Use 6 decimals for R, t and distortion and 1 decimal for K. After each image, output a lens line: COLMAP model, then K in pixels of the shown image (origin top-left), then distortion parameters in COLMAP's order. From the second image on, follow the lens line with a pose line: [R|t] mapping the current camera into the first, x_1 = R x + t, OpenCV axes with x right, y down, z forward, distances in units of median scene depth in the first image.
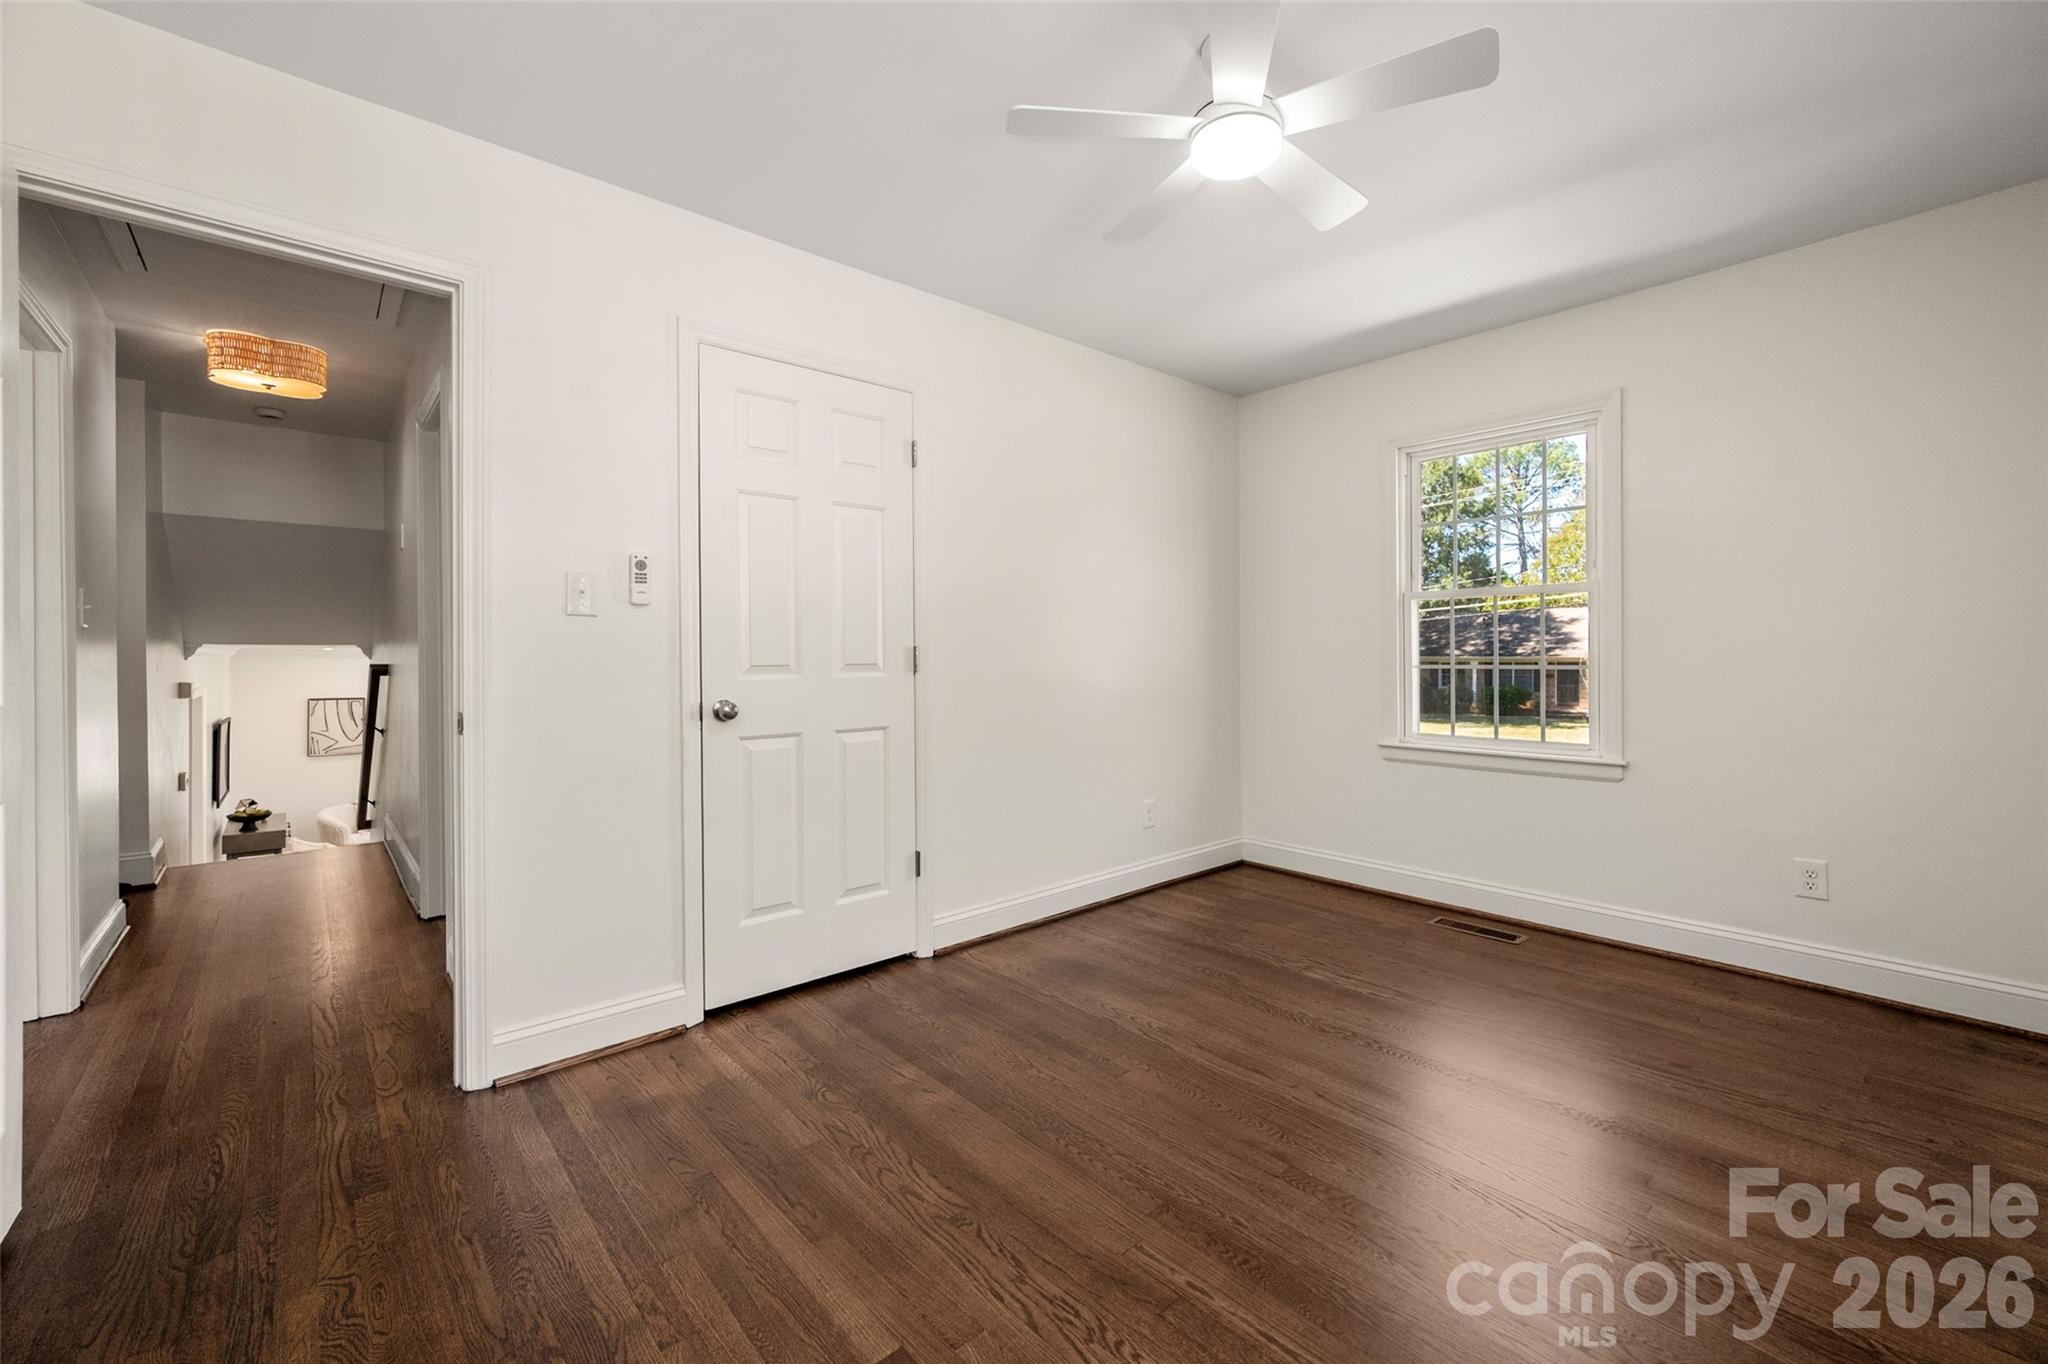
lens RADIAL K [[840.1, 0, 1029.8], [0, 840.1, 674.8], [0, 0, 1]] dist [-0.008283, 0.000738]
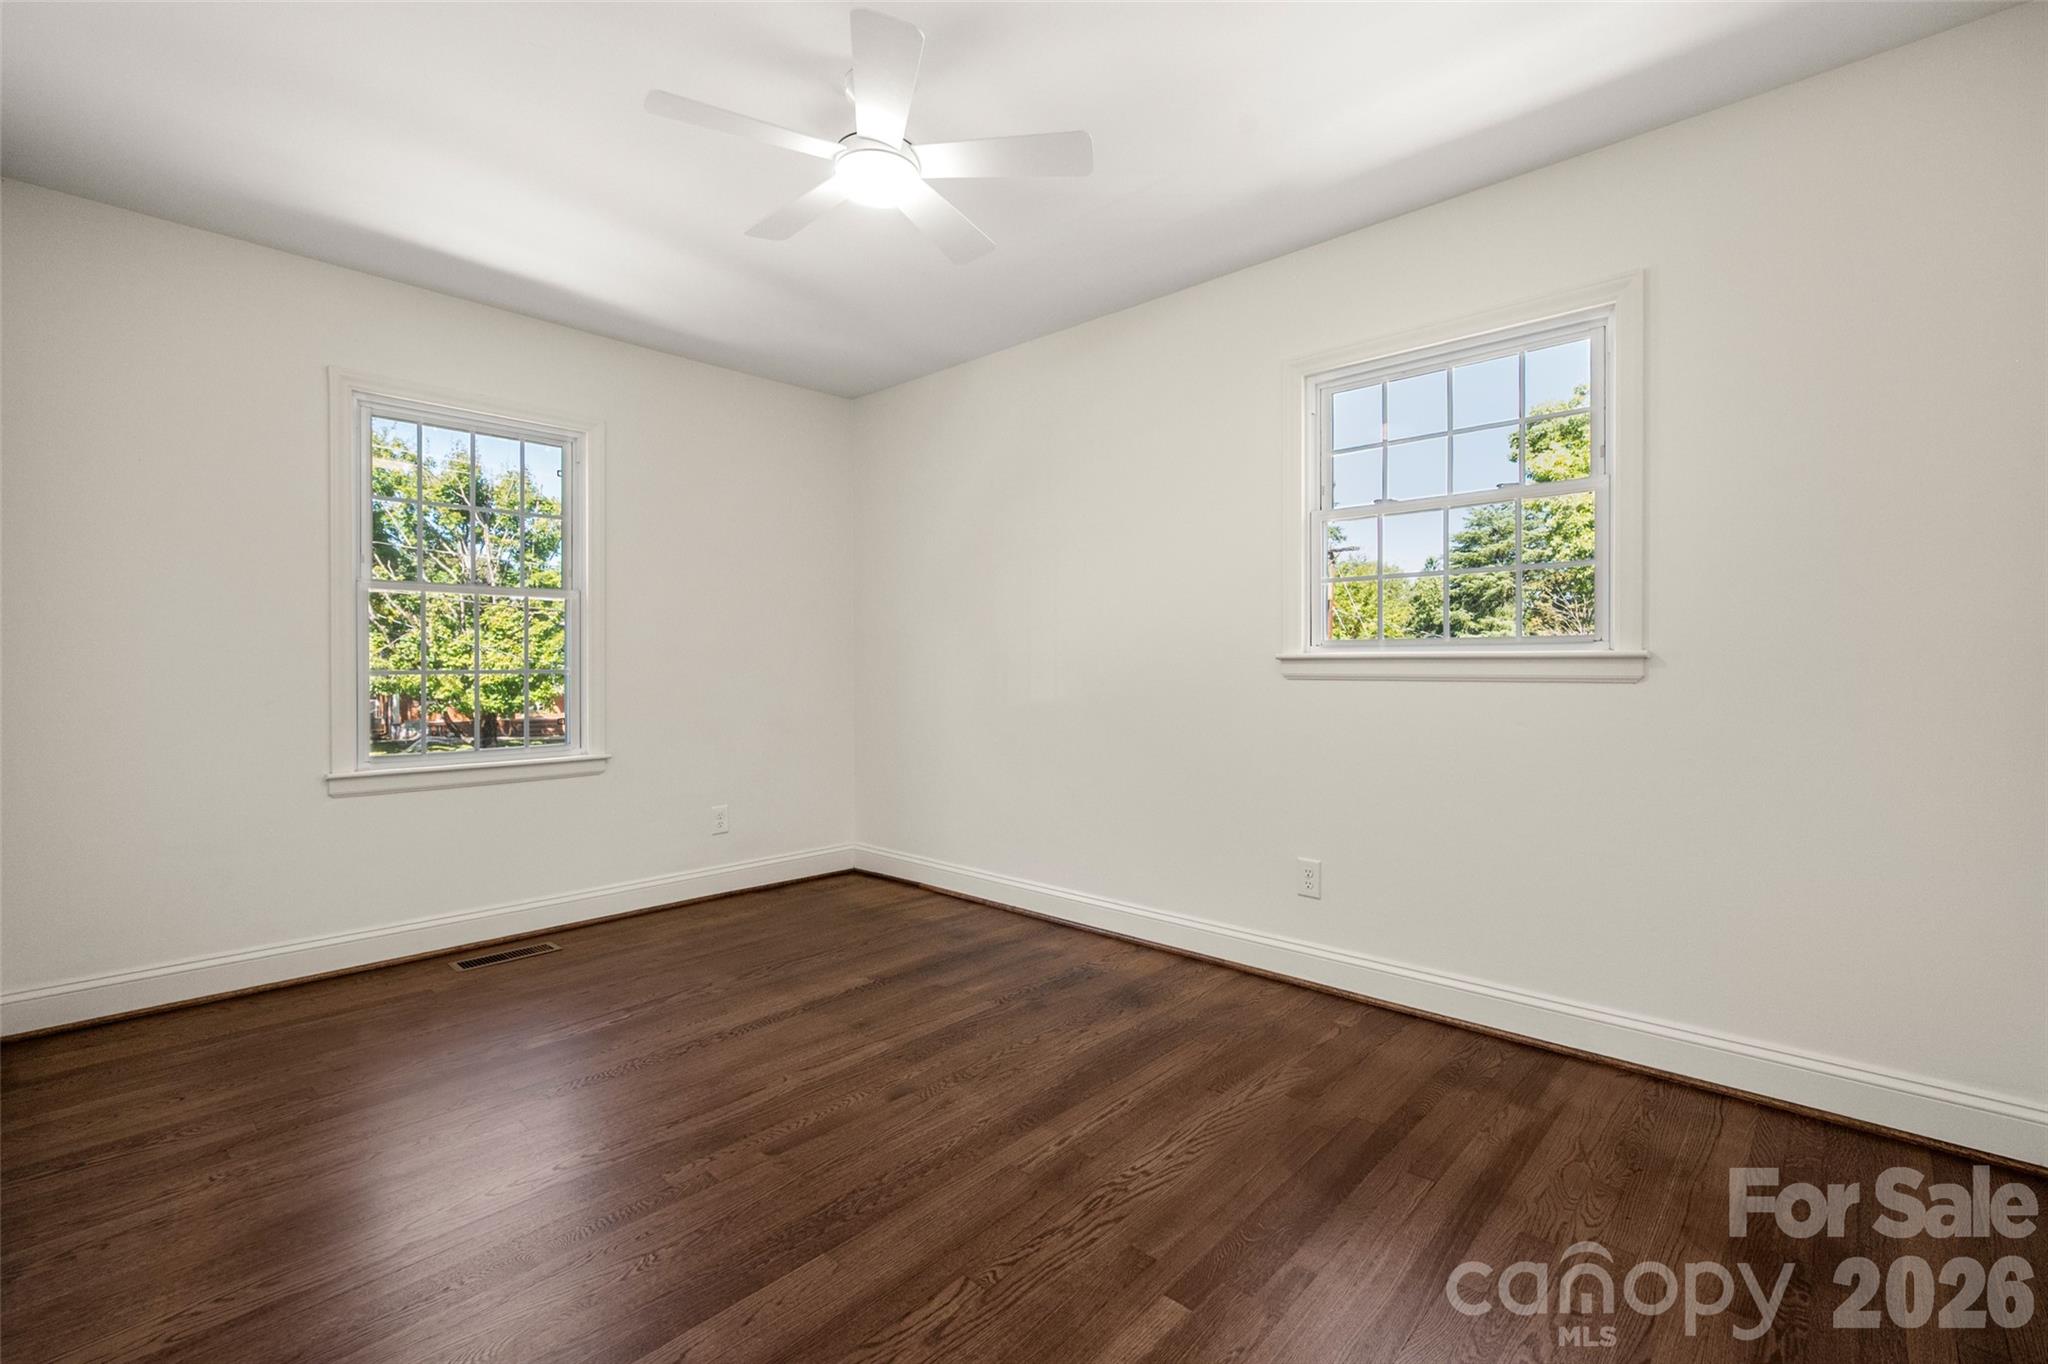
lens RADIAL K [[893.3, 0, 1025.0], [0, 893.3, 672.9], [0, 0, 1]] dist [-0.003883, -0.000195]
pose [[-0.097566, -0.011716, 0.995160, -0.621451], [0.025841, 0.999564, 0.014301, -0.015119], [-0.994894, 0.027112, -0.097220, 0.613845]]
